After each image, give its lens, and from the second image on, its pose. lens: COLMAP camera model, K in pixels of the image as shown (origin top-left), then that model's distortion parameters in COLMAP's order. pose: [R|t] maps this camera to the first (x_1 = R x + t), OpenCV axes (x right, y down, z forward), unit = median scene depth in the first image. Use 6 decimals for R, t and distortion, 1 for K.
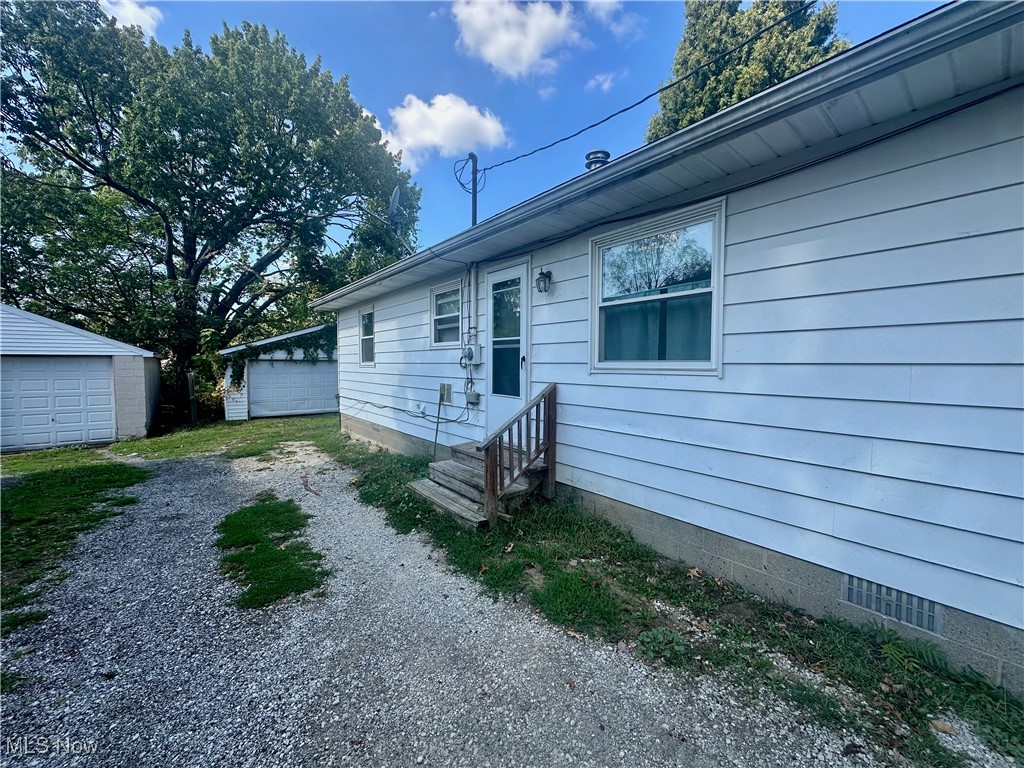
lens RADIAL K [[407.1, 0, 512.0], [0, 407.1, 384.0], [0, 0, 1]] dist [-0.006025, 0.000306]
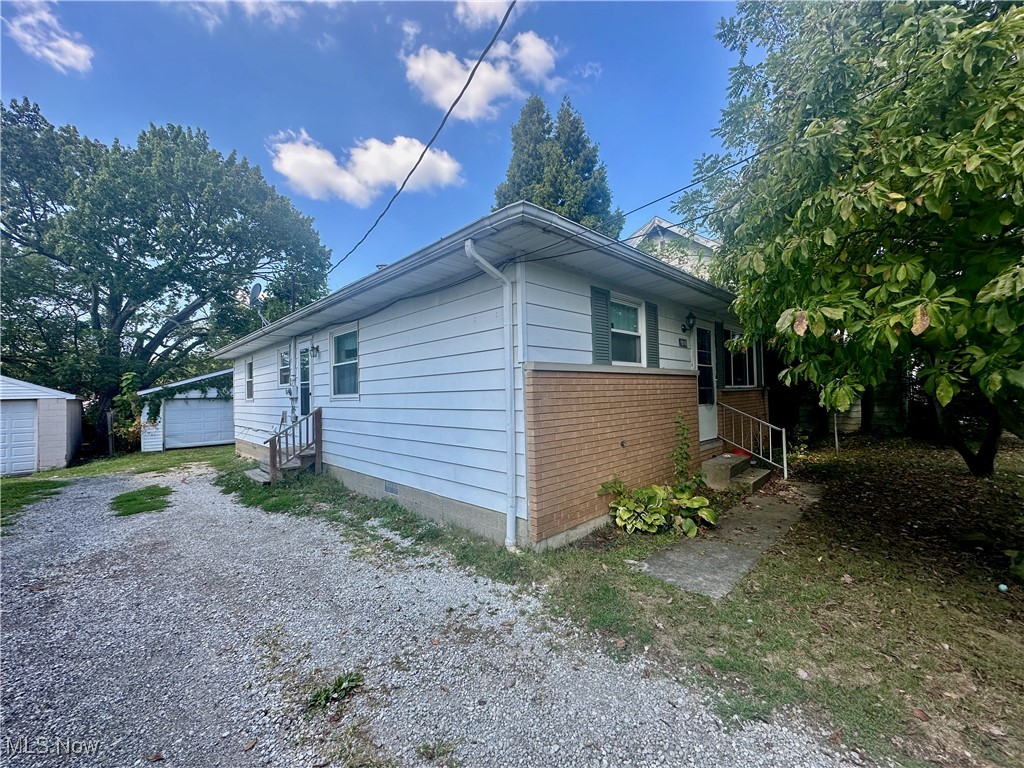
lens RADIAL K [[407.1, 0, 512.0], [0, 407.1, 384.0], [0, 0, 1]] dist [-0.006025, 0.000306]
pose [[0.994424, -0.026222, 0.102147, 0.230803], [0.033798, 0.996748, -0.073156, 0.016724], [-0.099896, 0.076200, 0.992076, -0.265160]]
